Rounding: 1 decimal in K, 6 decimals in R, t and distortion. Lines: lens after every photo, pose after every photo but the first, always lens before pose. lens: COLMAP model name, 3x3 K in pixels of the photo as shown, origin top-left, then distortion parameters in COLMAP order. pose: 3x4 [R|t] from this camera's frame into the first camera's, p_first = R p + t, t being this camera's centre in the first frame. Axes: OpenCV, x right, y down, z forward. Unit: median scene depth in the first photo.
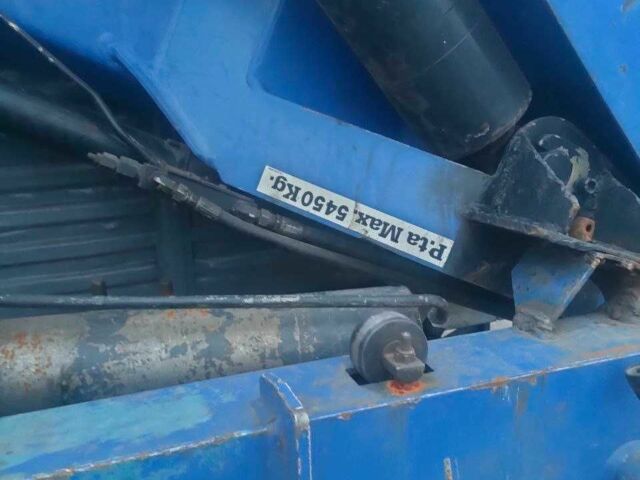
lens RADIAL K [[749.1, 0, 320.0], [0, 749.1, 240.0], [0, 0, 1]] dist [0.070298, 0.009730]
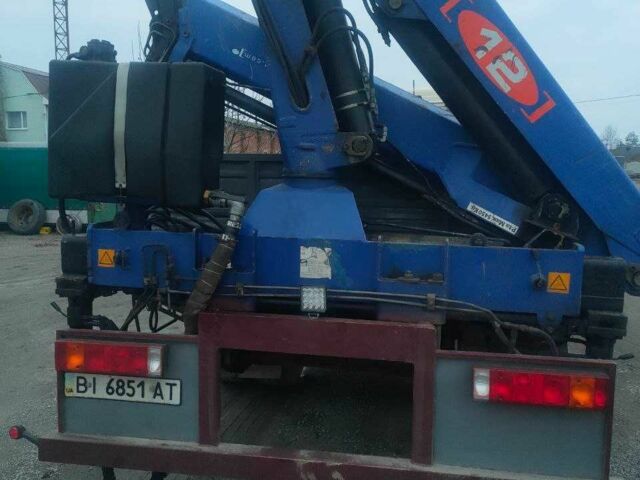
lens RADIAL K [[749.1, 0, 320.0], [0, 749.1, 240.0], [0, 0, 1]] dist [0.070298, 0.009730]
pose [[0.870190, 0.095530, -0.483367, 1.009472], [-0.154346, 0.984500, -0.083293, 0.463825], [0.467918, 0.147086, 0.871446, -2.282815]]
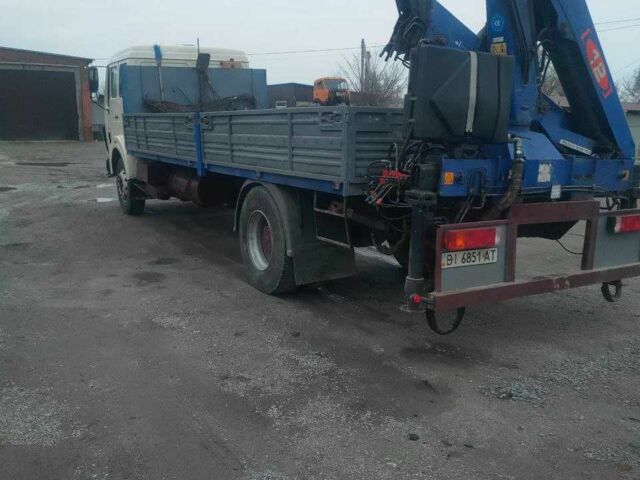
lens RADIAL K [[578.1, 0, 320.0], [0, 578.1, 240.0], [0, 0, 1]] dist [0.012343, 0.008368]
pose [[0.981470, 0.012414, 0.191215, -3.125690], [-0.003024, 0.998778, -0.049322, 1.042872], [-0.191594, 0.047829, 0.980308, -3.533372]]
